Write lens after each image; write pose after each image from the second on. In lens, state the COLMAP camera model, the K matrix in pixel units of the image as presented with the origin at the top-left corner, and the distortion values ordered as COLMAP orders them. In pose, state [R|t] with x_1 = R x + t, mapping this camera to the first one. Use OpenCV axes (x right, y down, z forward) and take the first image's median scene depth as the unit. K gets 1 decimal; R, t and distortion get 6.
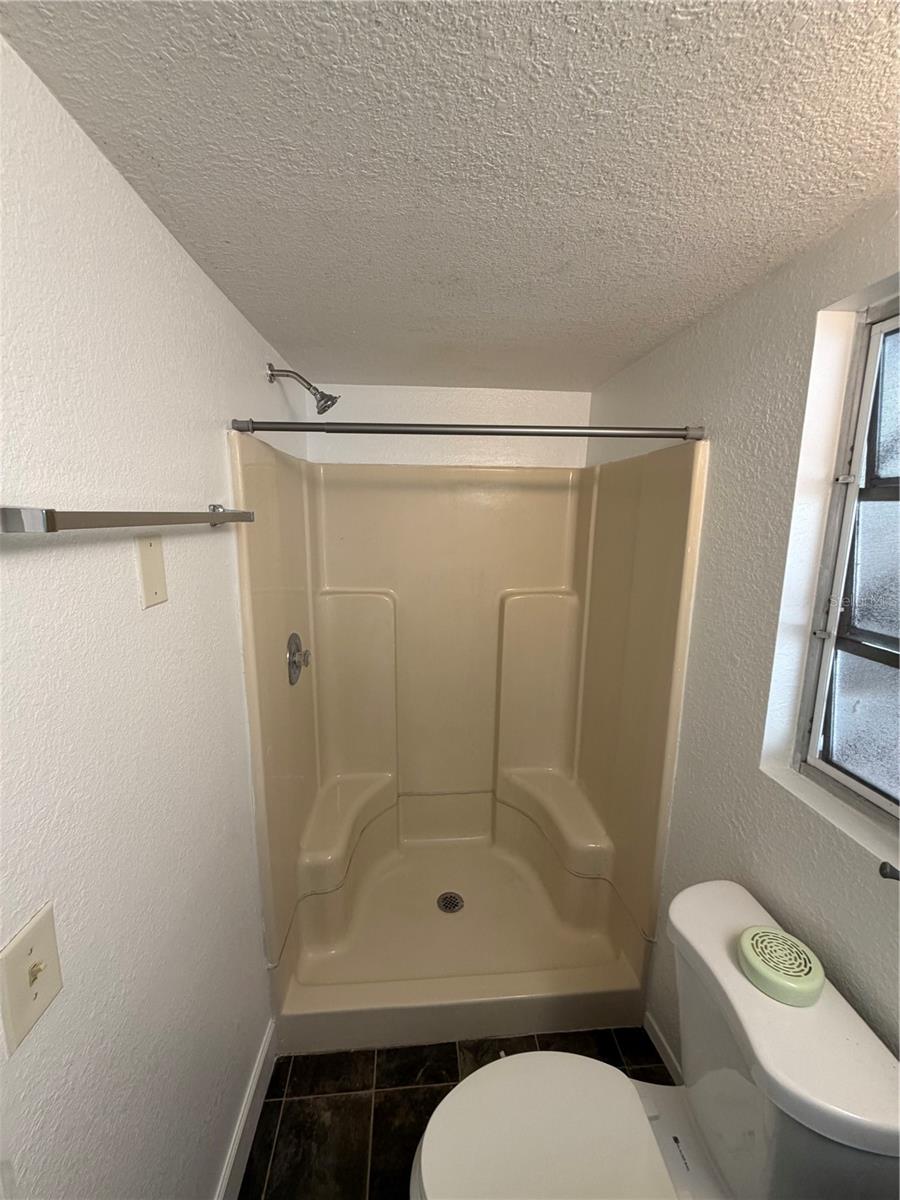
lens RADIAL K [[476.7, 0, 448.7], [0, 476.7, 597.9], [0, 0, 1]] dist [0.000726, -0.000216]
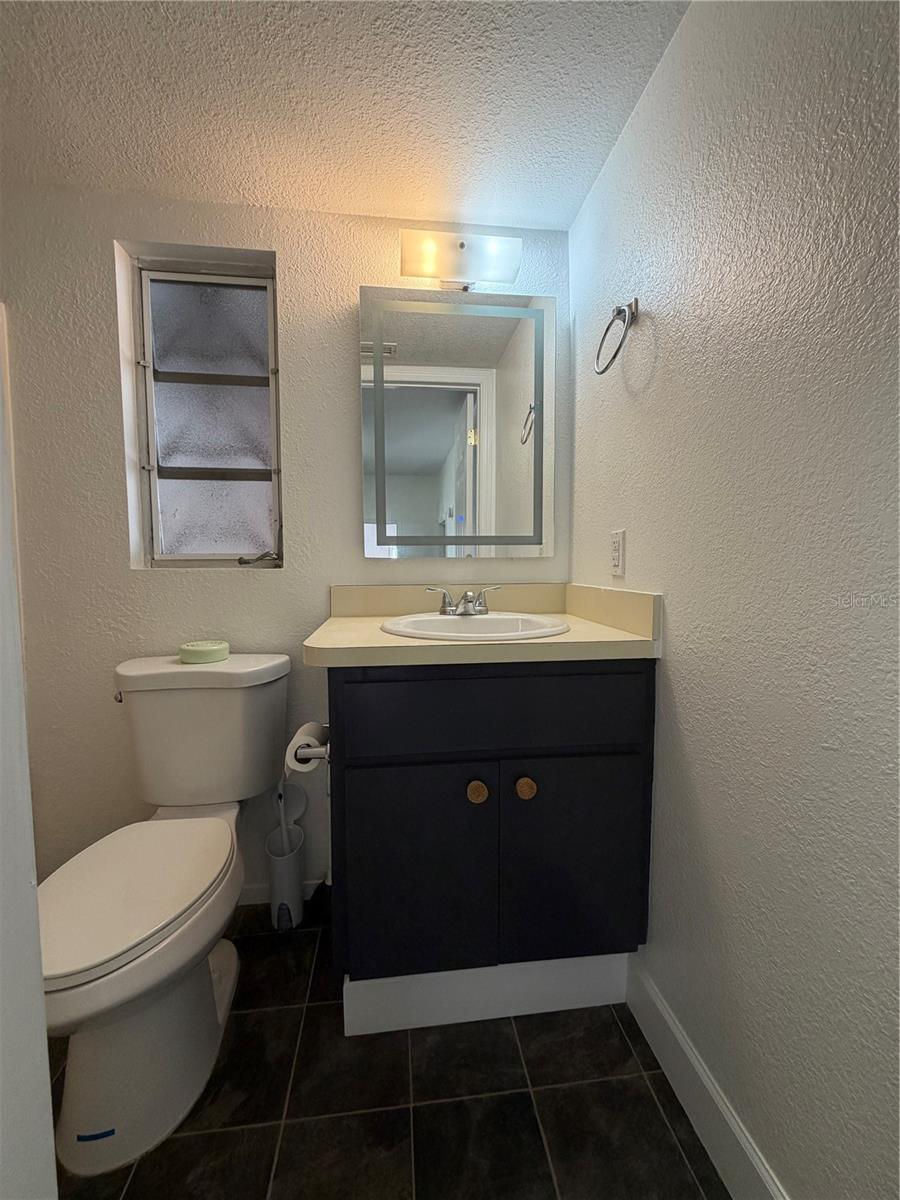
lens RADIAL K [[476.7, 0, 446.1], [0, 476.7, 594.1], [0, 0, 1]] dist [0.000726, -0.000216]
pose [[-0.027825, -0.076149, 0.996708, -0.752203], [0.173986, 0.981506, 0.079844, 0.501836], [-0.984355, 0.175635, -0.014061, 0.170787]]
